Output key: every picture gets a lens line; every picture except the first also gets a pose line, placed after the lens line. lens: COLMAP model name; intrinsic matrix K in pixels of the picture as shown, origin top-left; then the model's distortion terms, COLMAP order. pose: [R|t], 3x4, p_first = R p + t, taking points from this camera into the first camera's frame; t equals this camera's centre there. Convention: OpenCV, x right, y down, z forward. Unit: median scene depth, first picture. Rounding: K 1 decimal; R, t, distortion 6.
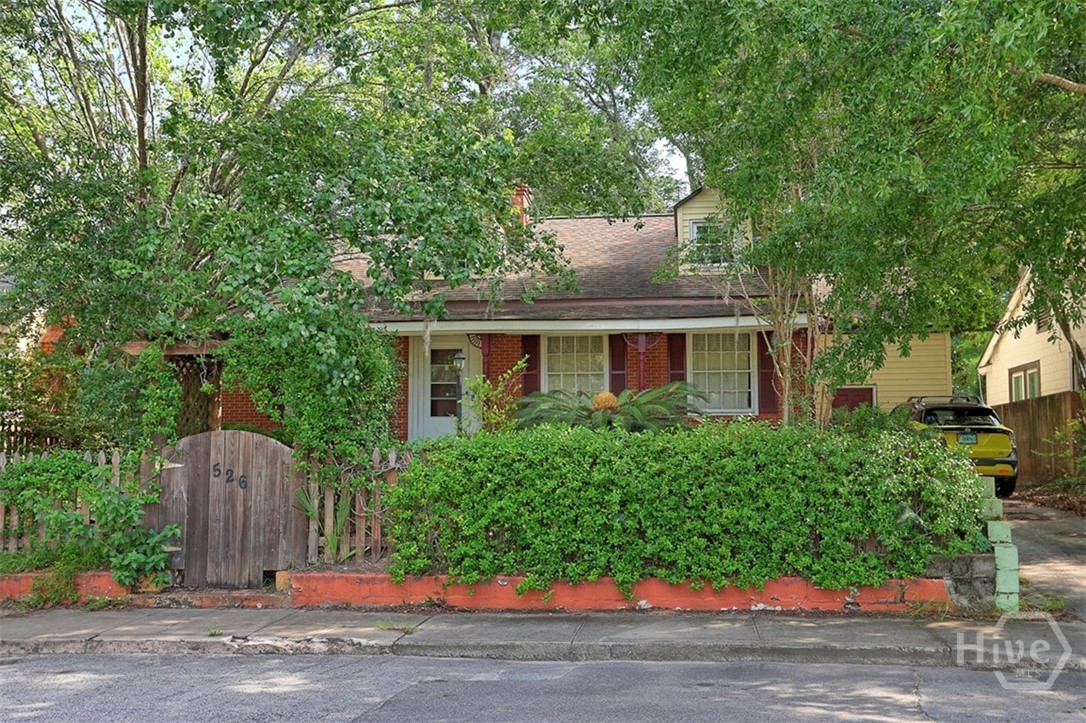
lens RADIAL K [[1008.1, 0, 520.9], [0, 1008.1, 324.8], [0, 0, 1]] dist [-0.015627, 0.025921]
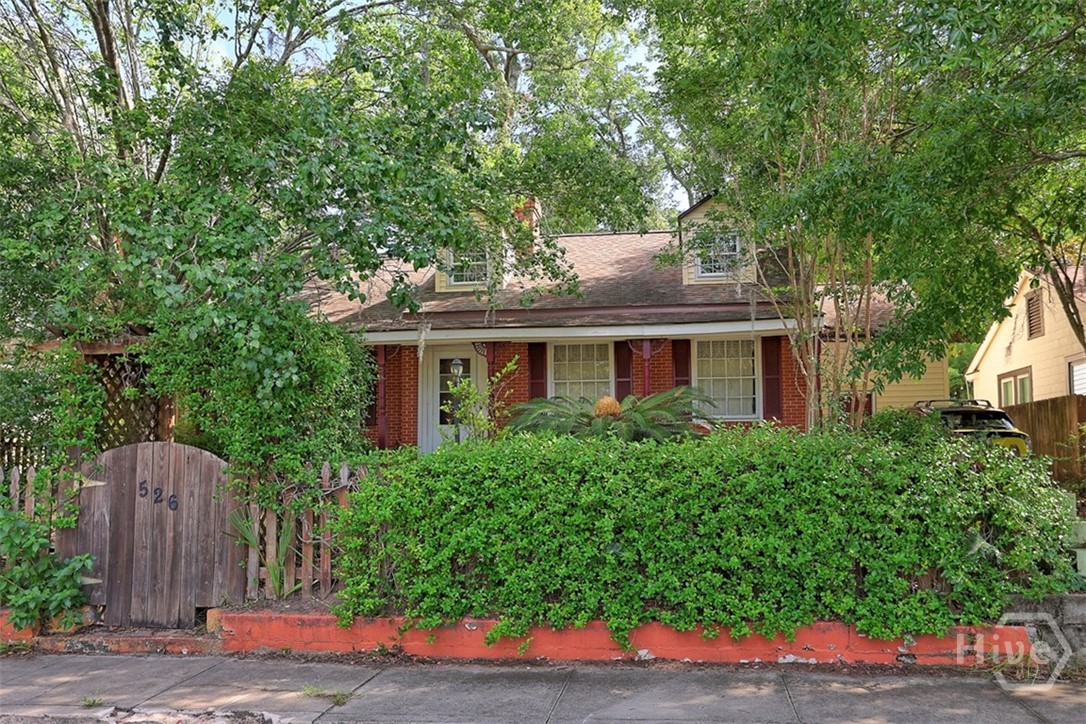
lens RADIAL K [[838.4, 0, 543.0], [0, 838.4, 362.0], [0, 0, 1]] dist [-0.043903, 0.055374]
pose [[0.999928, -0.008055, -0.008921, 0.044848], [0.008202, 0.999829, 0.016555, 0.029026], [0.008786, -0.016627, 0.999823, 0.308655]]
